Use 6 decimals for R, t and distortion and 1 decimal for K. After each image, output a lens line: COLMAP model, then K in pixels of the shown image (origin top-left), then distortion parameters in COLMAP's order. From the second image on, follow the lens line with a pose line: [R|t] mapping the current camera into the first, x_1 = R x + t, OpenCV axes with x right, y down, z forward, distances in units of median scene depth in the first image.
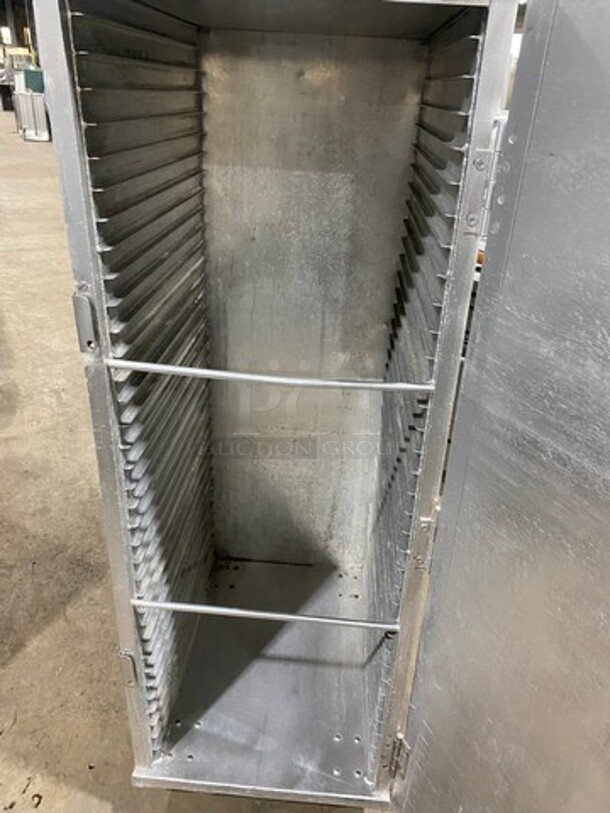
lens RADIAL K [[611.0, 0, 305.0], [0, 611.0, 406.5], [0, 0, 1]] dist [-0.015636, -0.002108]
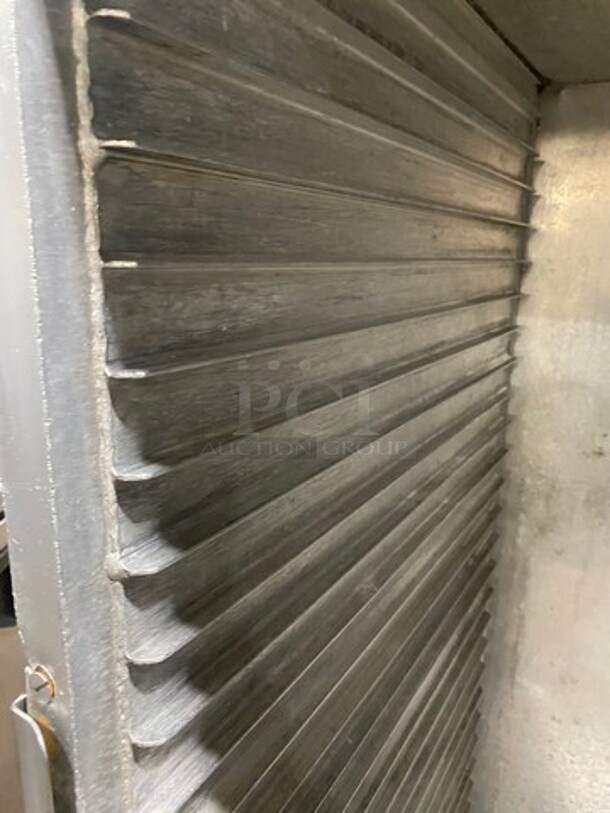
lens RADIAL K [[611.0, 0, 305.0], [0, 611.0, 406.5], [0, 0, 1]] dist [-0.015636, -0.002108]
pose [[0.886314, 0.087264, -0.454789, -0.083184], [-0.193451, 0.962058, -0.192409, -0.181305], [0.420743, 0.258514, 0.869567, 0.475696]]
